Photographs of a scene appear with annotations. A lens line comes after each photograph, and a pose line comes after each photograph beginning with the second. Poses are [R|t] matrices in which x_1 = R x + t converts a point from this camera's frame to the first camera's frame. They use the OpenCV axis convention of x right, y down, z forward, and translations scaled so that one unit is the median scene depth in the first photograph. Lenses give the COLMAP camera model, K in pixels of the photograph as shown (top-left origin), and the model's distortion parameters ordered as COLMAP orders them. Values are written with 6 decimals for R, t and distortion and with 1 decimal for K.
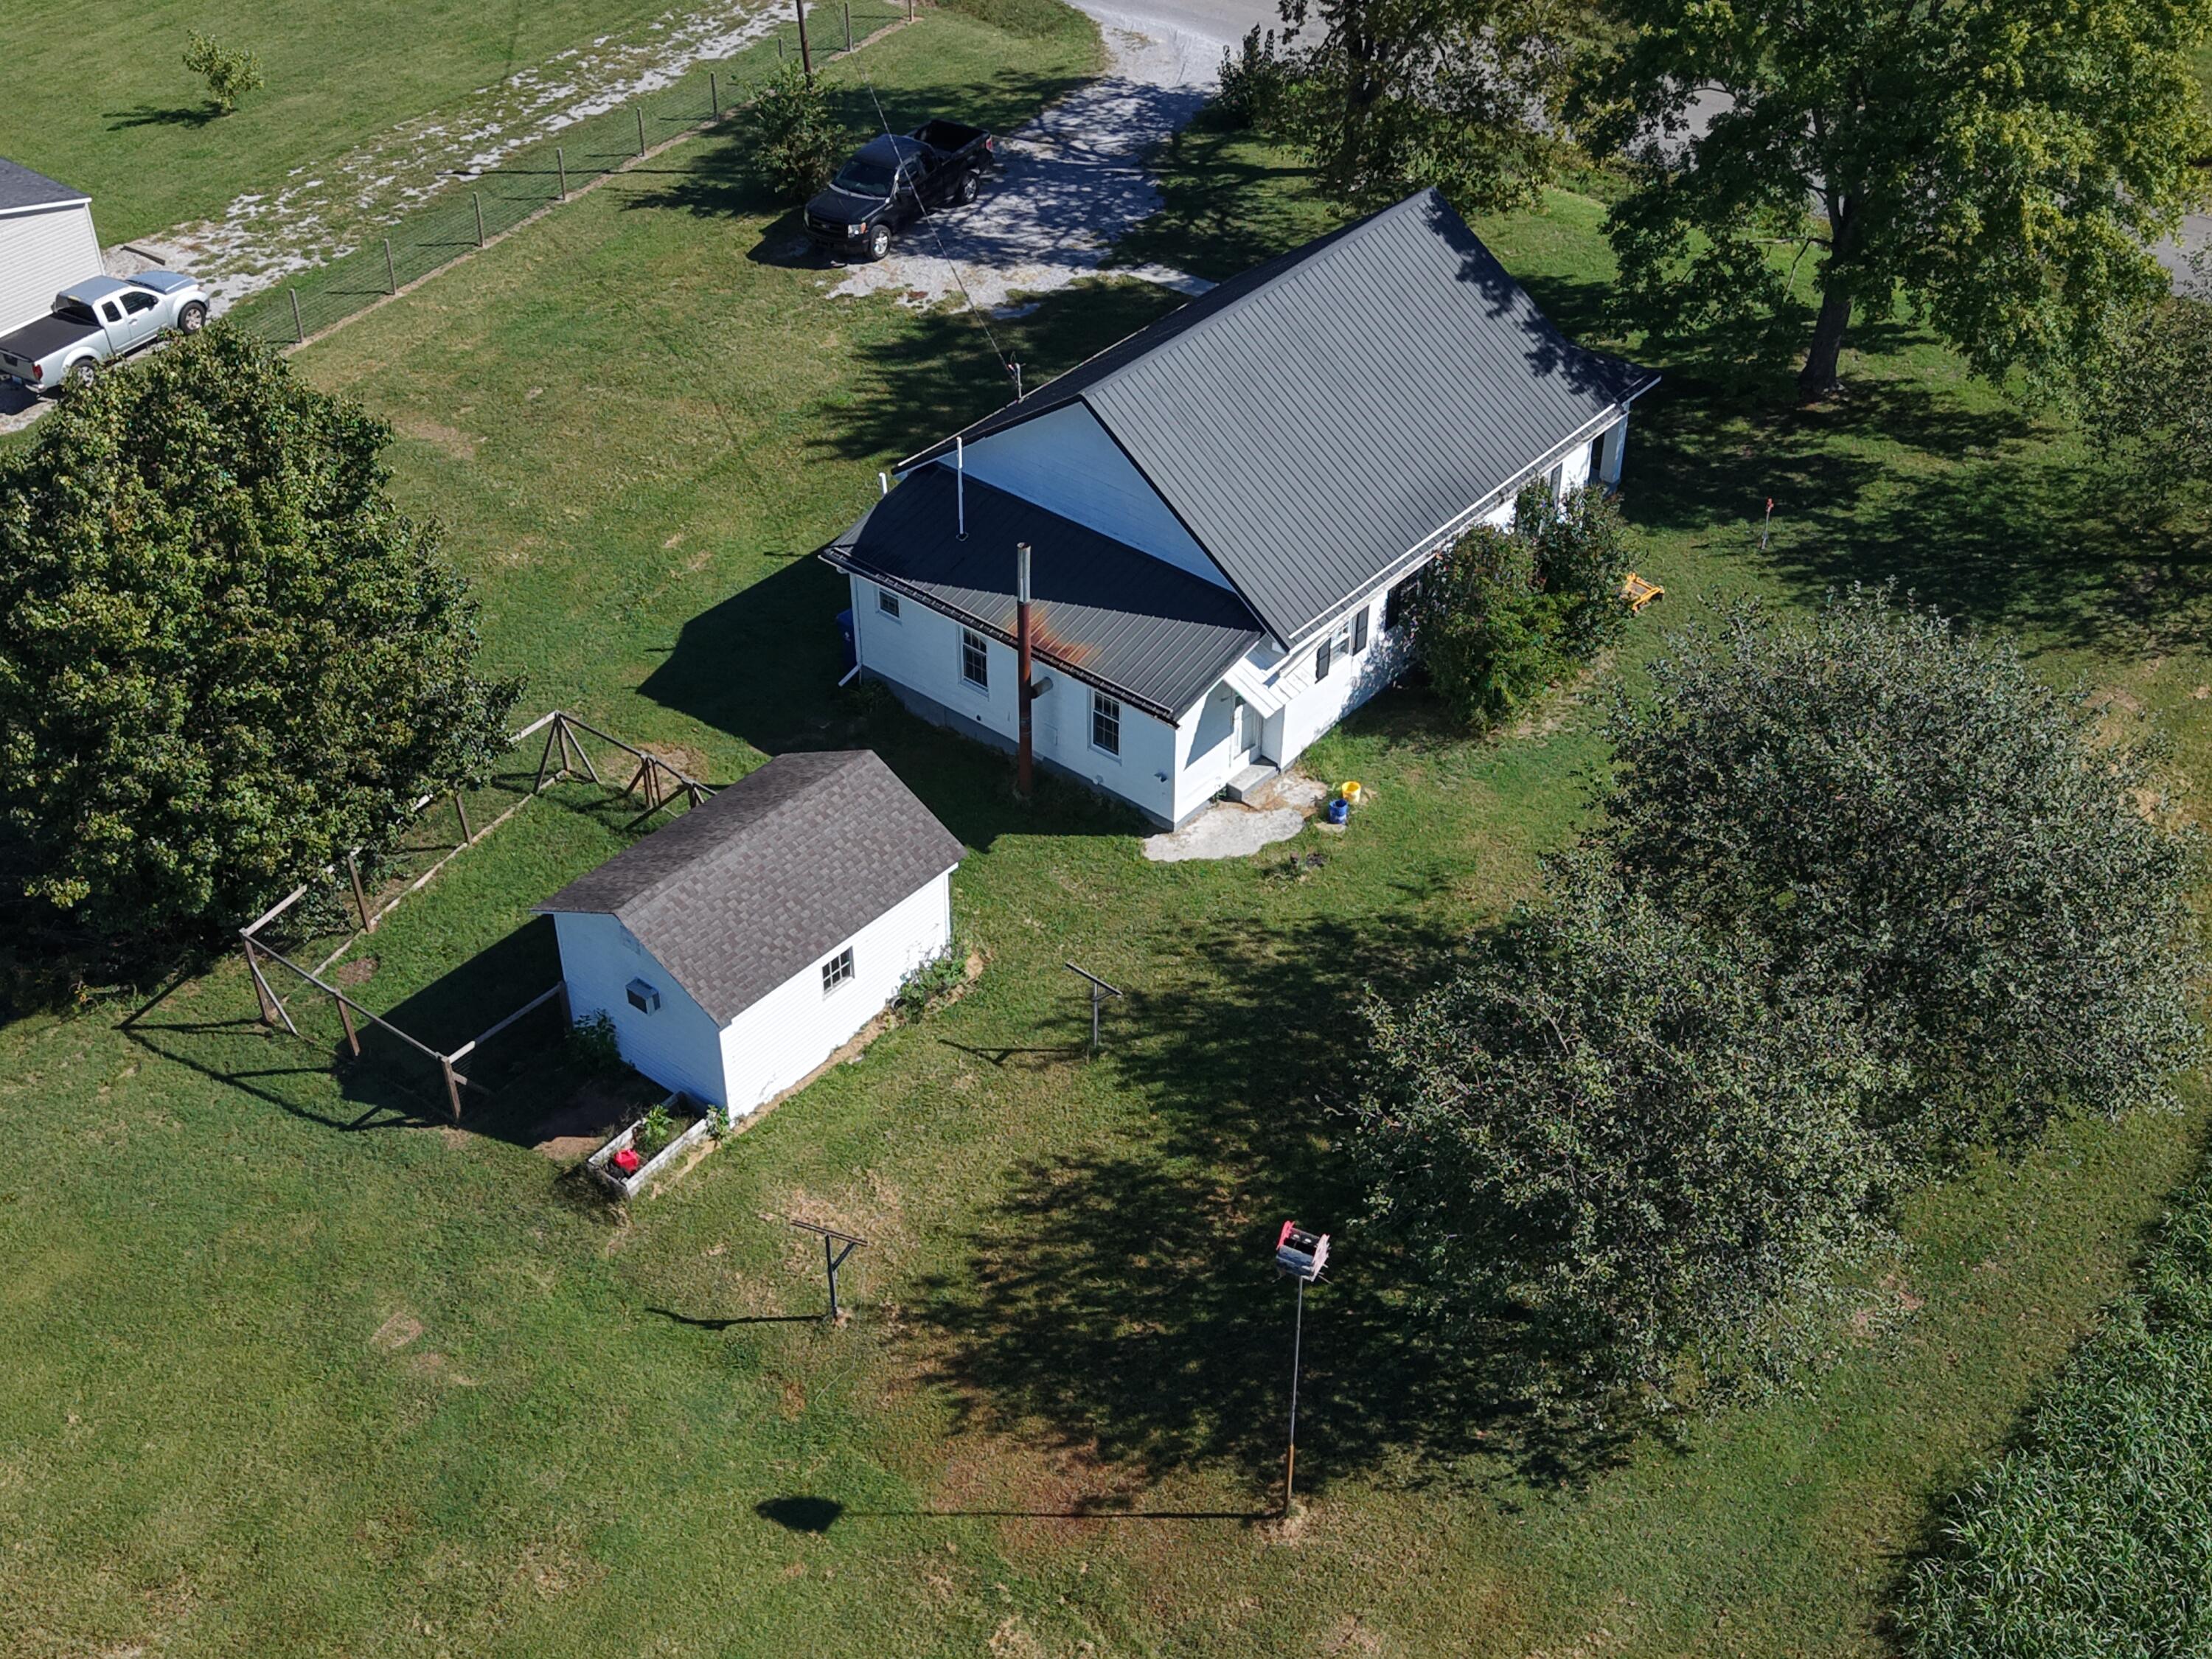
lens RADIAL K [[2644.3, 0, 1111.5], [0, 2644.3, 837.9], [0, 0, 1]] dist [0.168782, -0.466375]
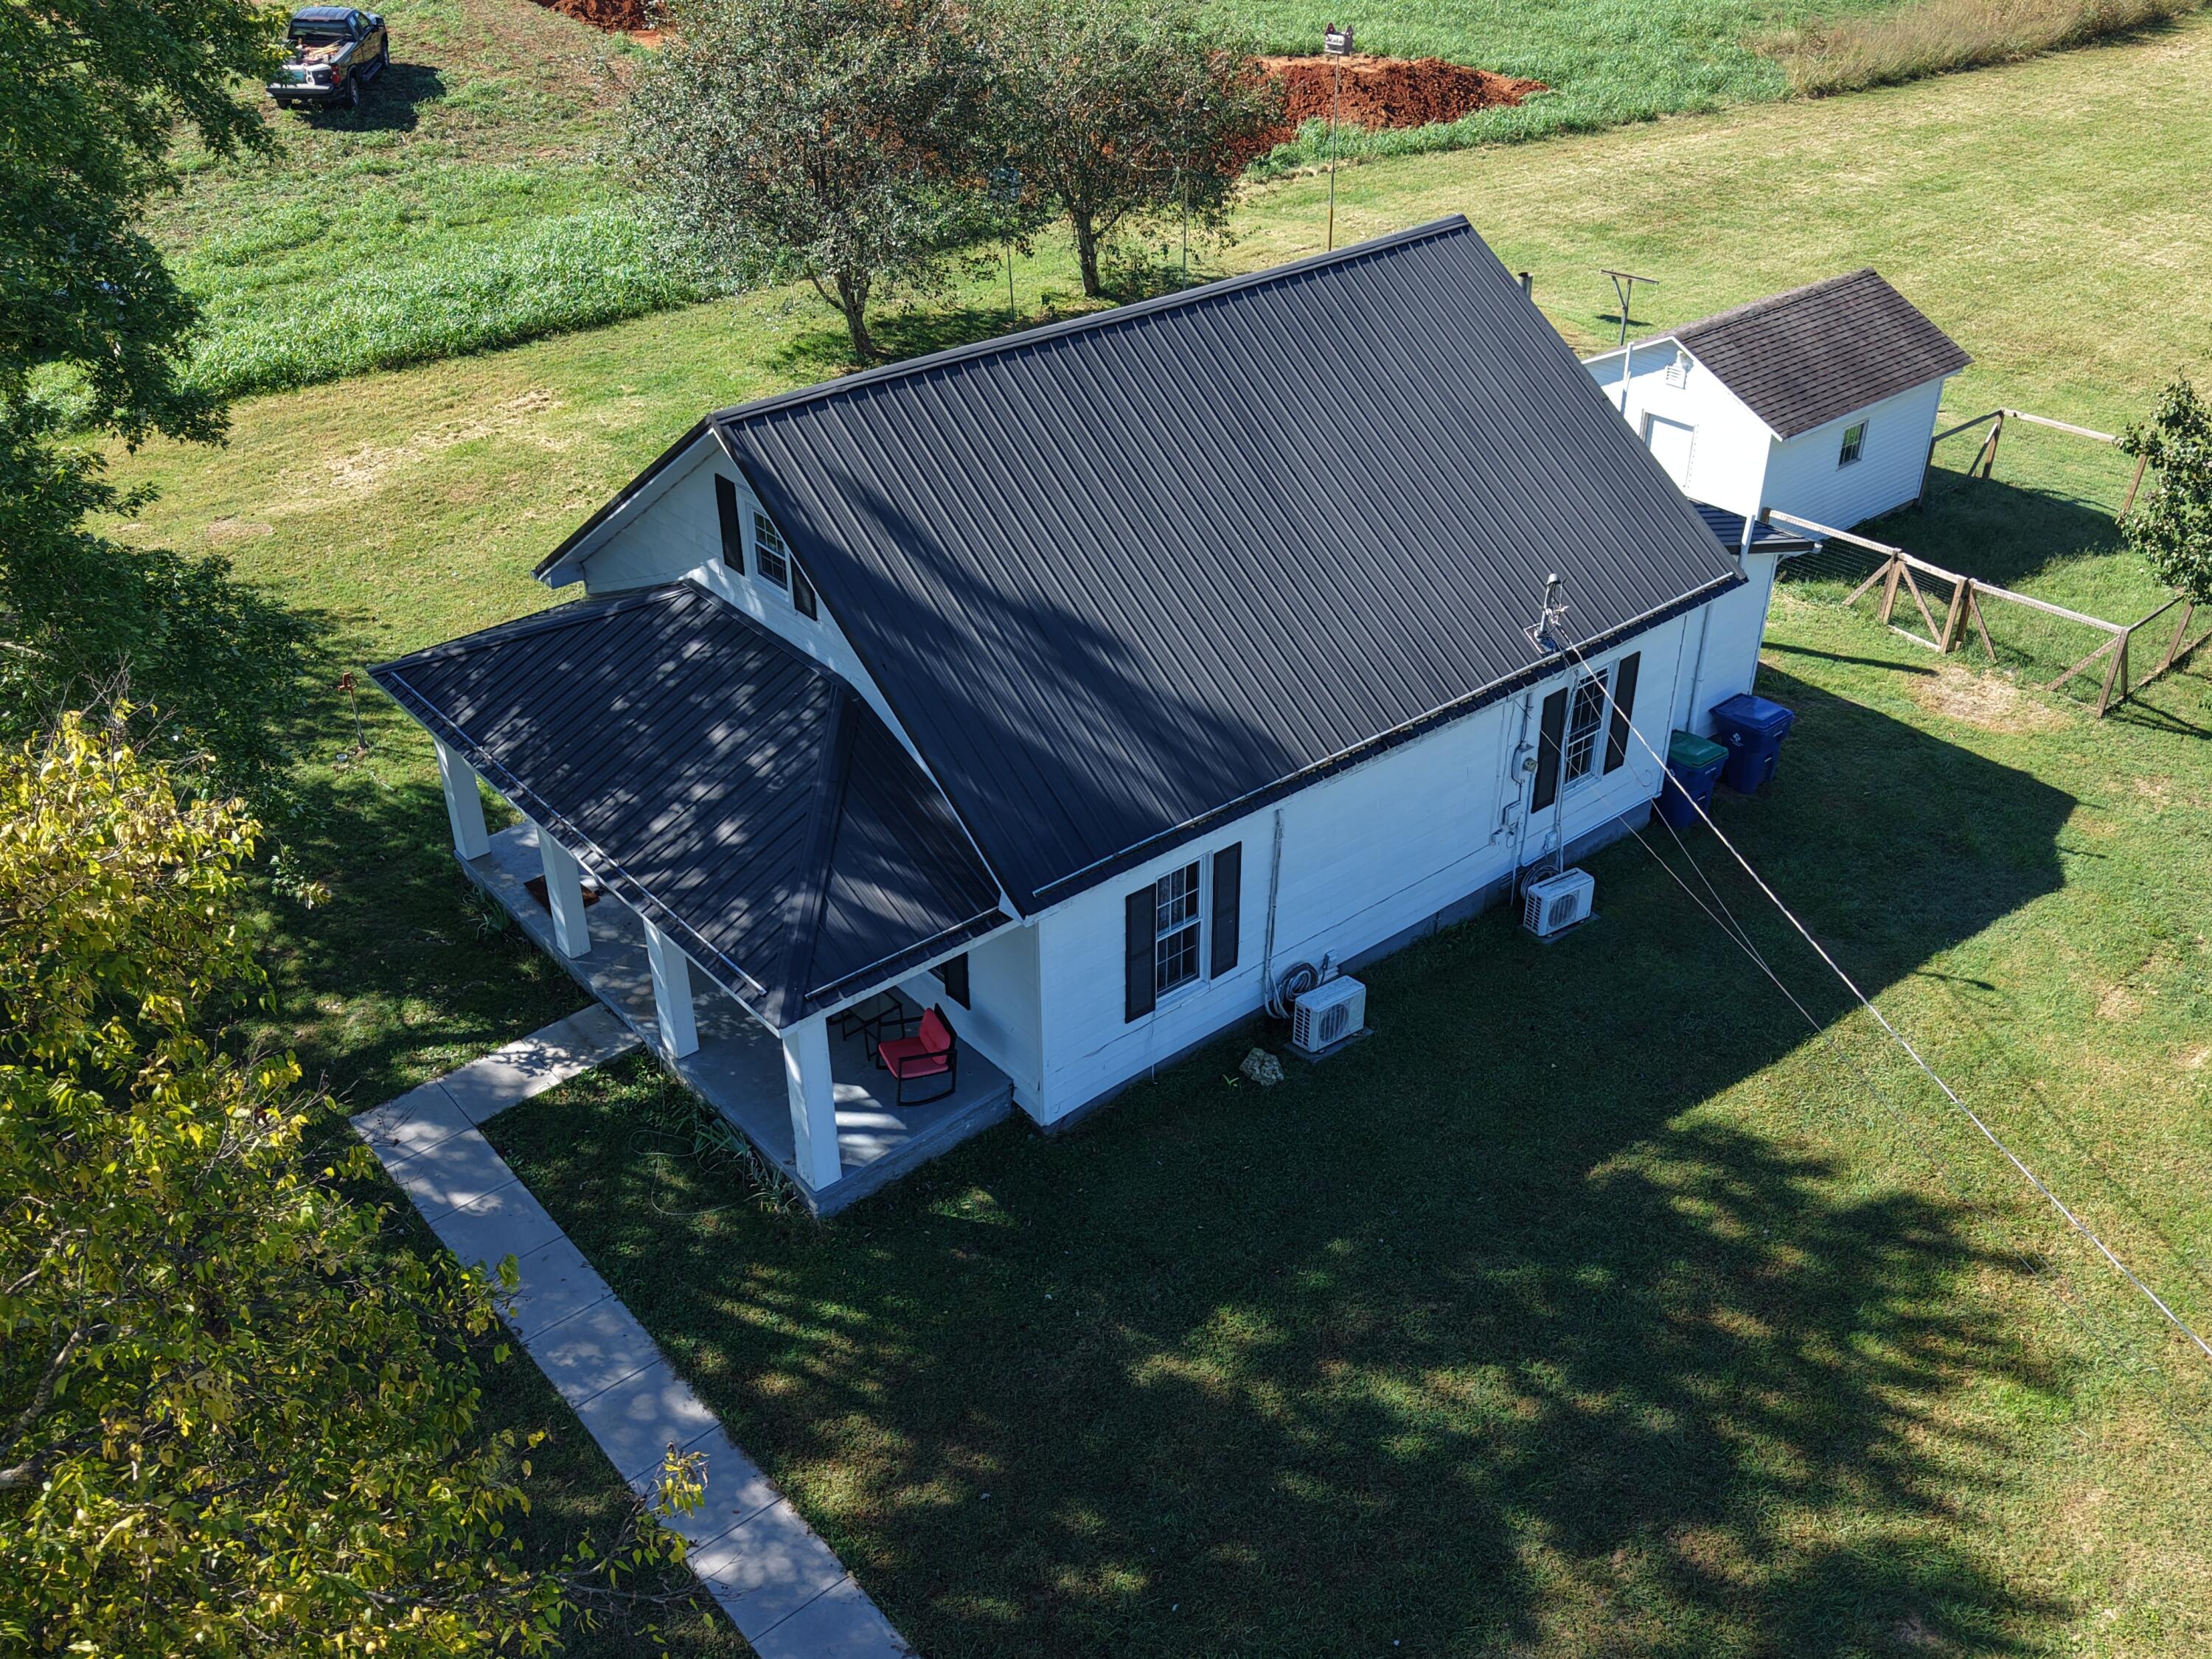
lens RADIAL K [[1943.0, 0, 1107.5], [0, 1943.0, 814.7], [0, 0, 1]] dist [0.001056, 0.007360]
pose [[-0.985260, -0.084194, 0.148913, -0.008192], [0.110759, 0.349440, 0.930389, -0.586840], [-0.130369, 0.933168, -0.334964, 1.288089]]
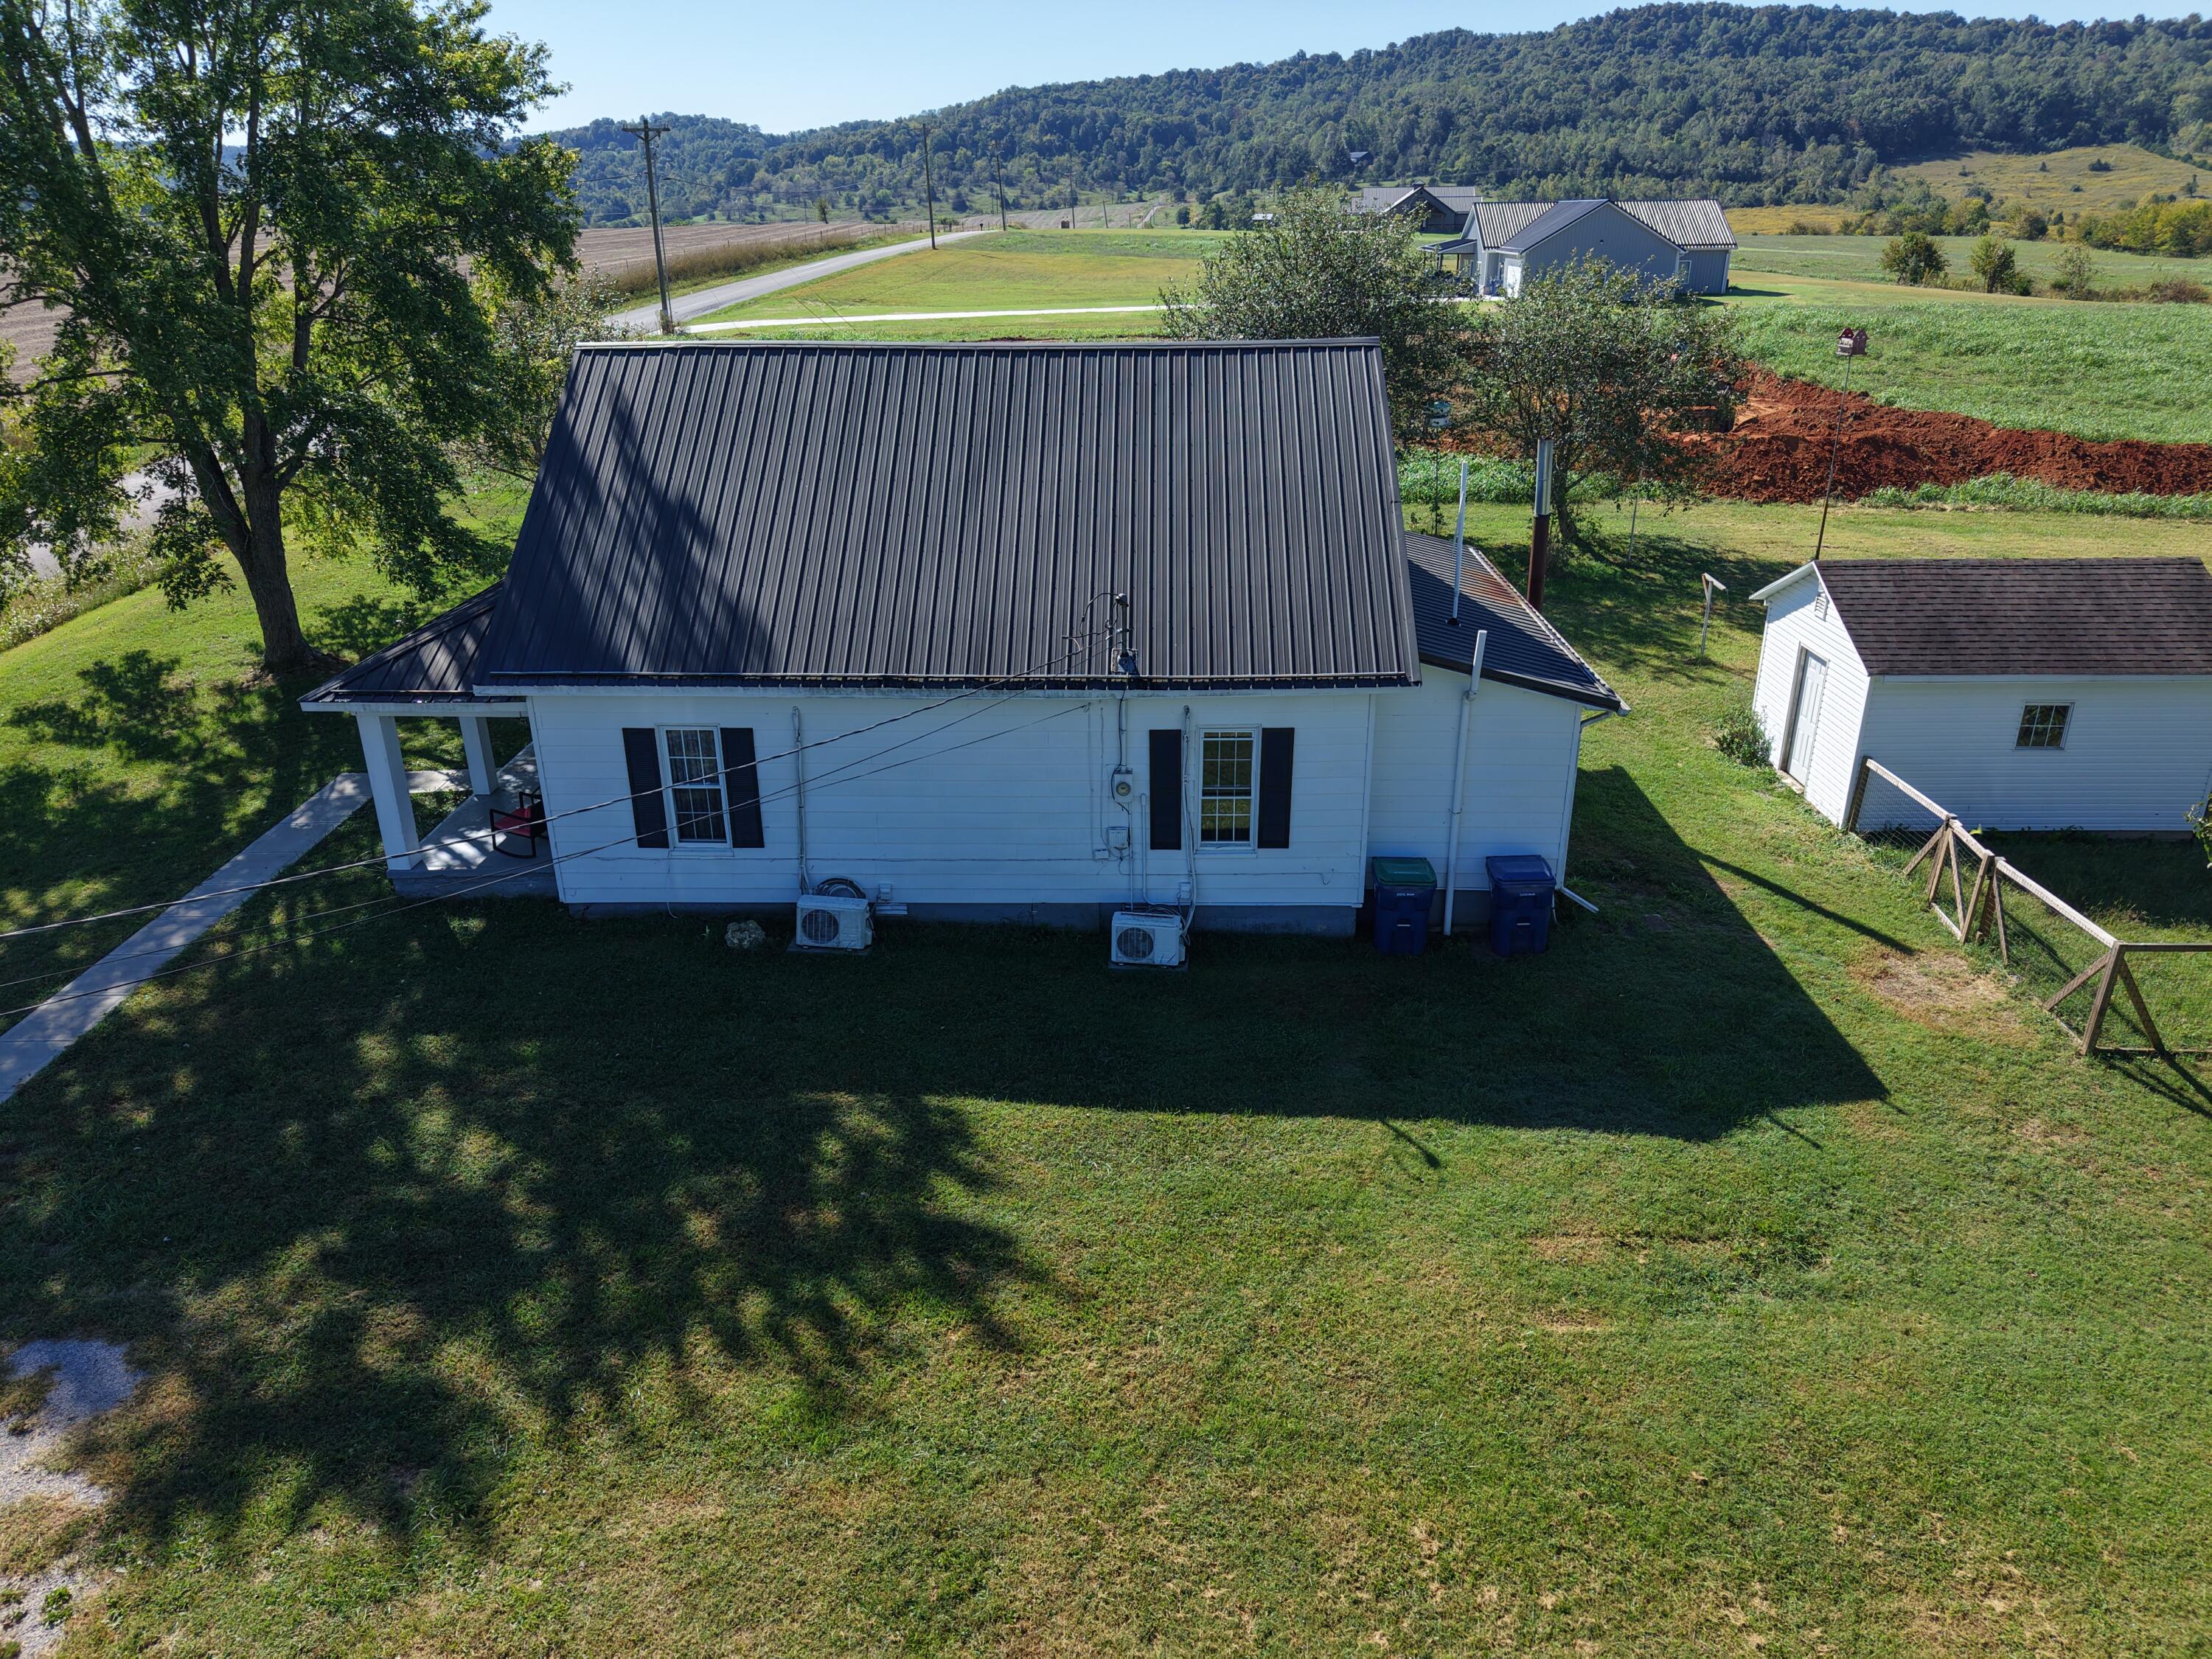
lens RADIAL K [[1466.9, 0, 1109.3], [0, 1466.9, 816.1], [0, 0, 1]] dist [0.005362, -0.004876]
pose [[-0.622186, -0.289115, 0.727528, -0.300141], [0.491349, 0.579270, 0.650402, -0.383799], [-0.609476, 0.762141, -0.218357, 1.195285]]
